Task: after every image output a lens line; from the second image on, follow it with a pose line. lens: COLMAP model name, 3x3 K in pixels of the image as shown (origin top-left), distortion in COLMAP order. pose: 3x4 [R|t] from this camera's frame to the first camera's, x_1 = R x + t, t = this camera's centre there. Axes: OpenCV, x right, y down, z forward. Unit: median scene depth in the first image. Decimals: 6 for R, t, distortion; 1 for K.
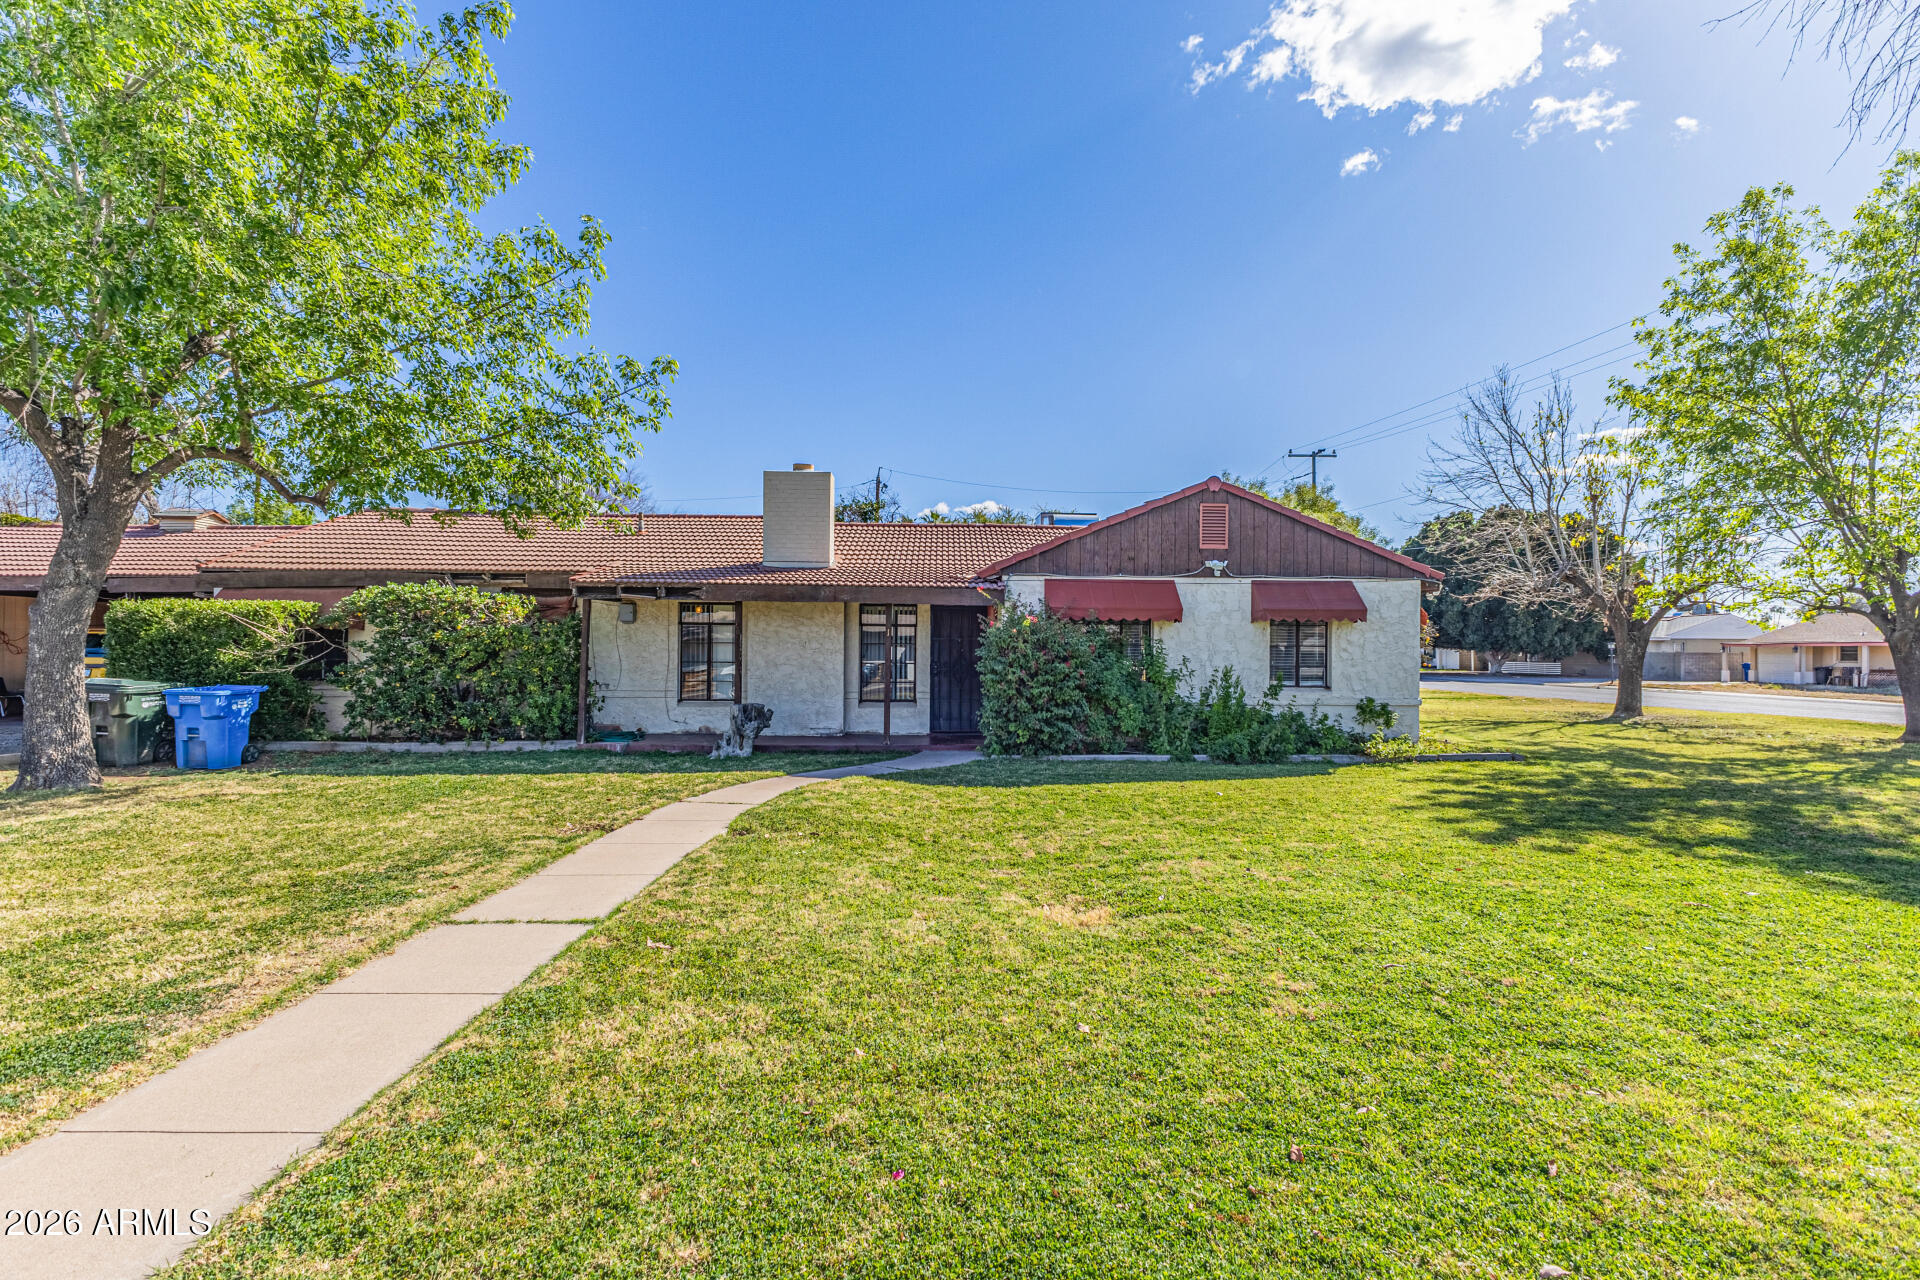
lens RADIAL K [[822.5, 0, 960.0], [0, 822.5, 640.0], [0, 0, 1]] dist [0.001339, 0.000170]
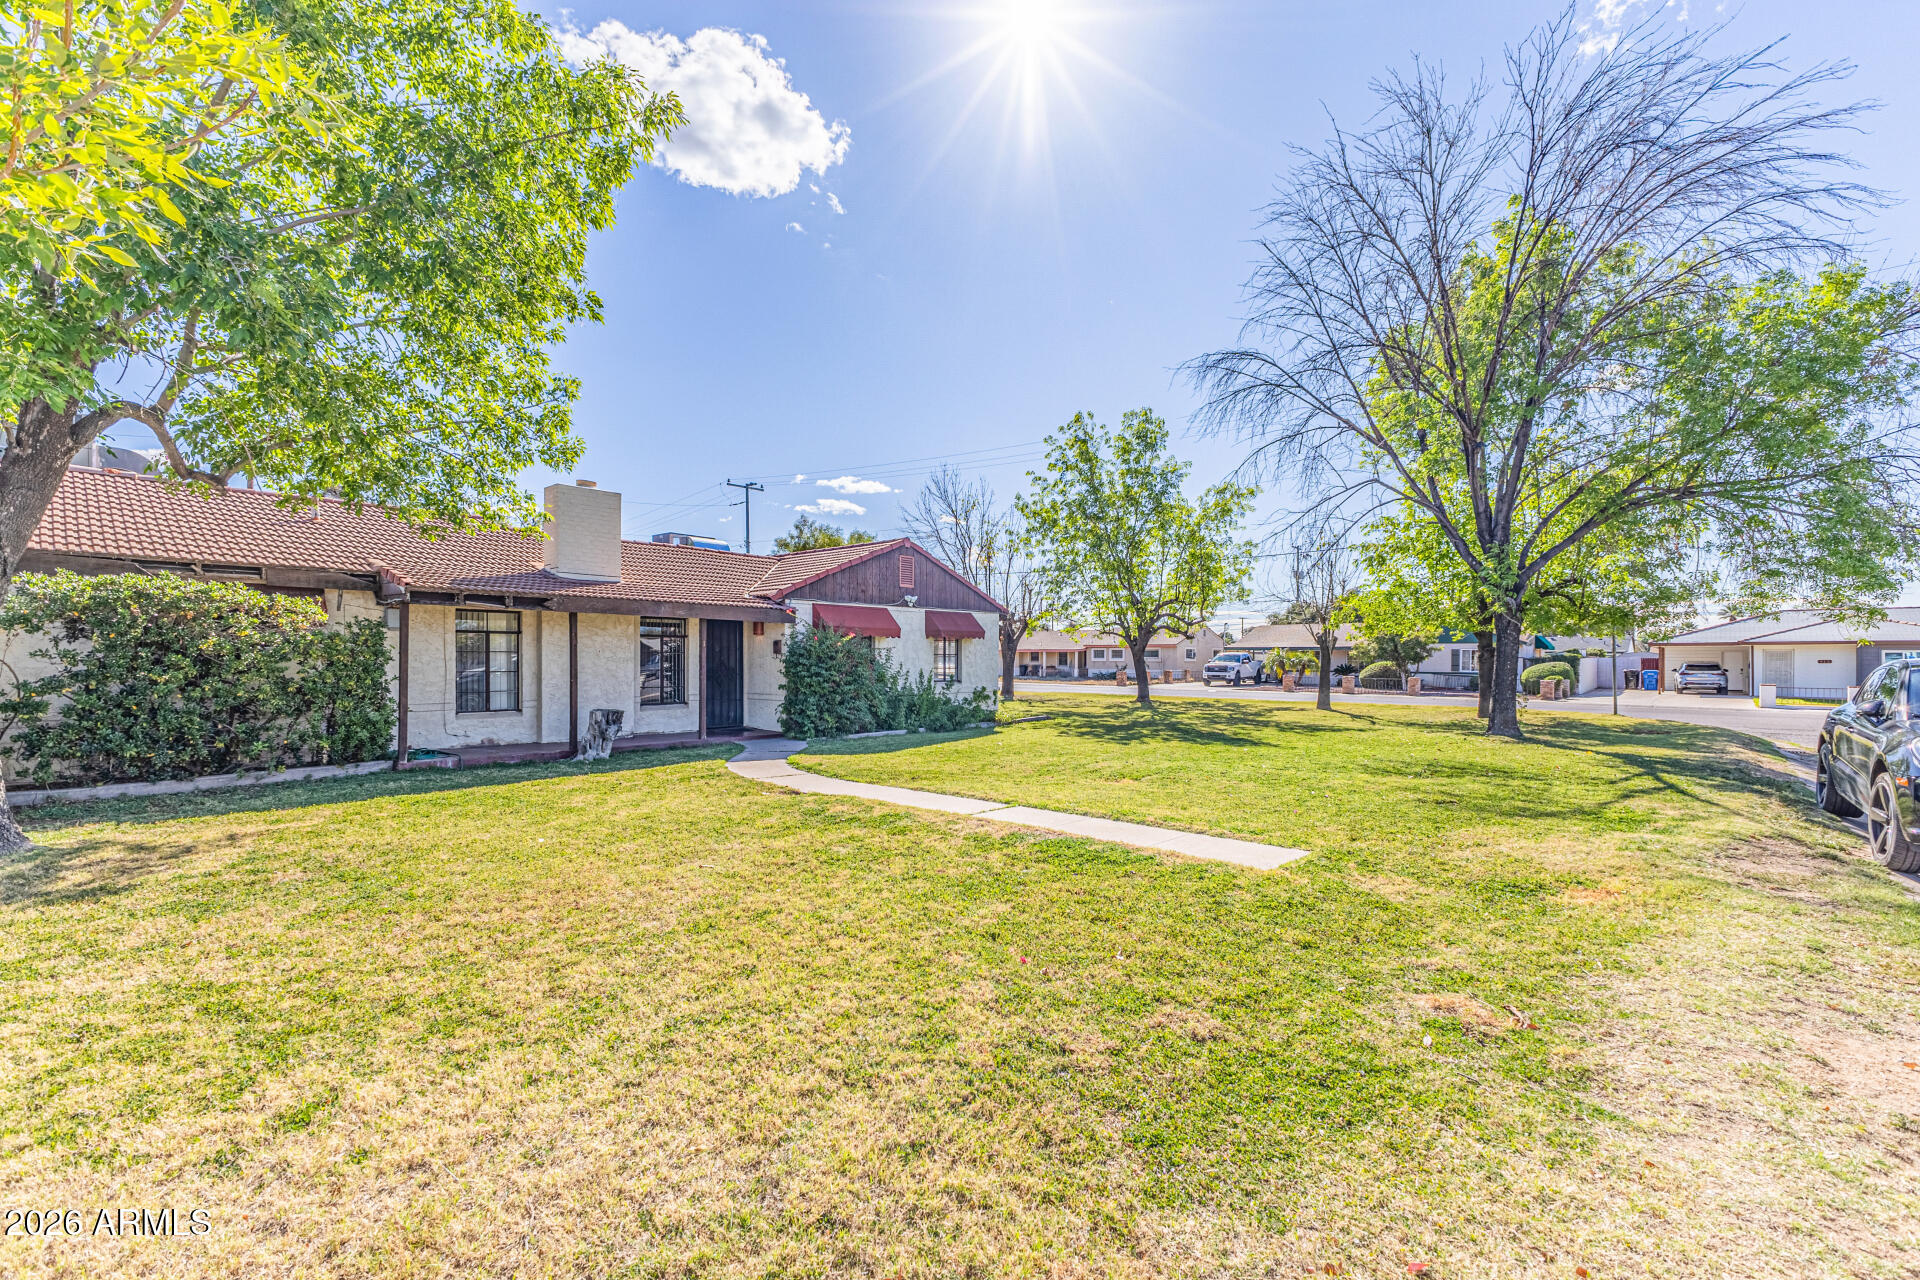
lens RADIAL K [[822.5, 0, 960.0], [0, 822.5, 640.0], [0, 0, 1]] dist [0.001339, 0.000170]
pose [[0.696792, 0.010679, 0.717193, -0.628784], [-0.007137, 0.999943, -0.007955, -0.006854], [-0.717237, 0.000424, 0.696829, -0.071907]]
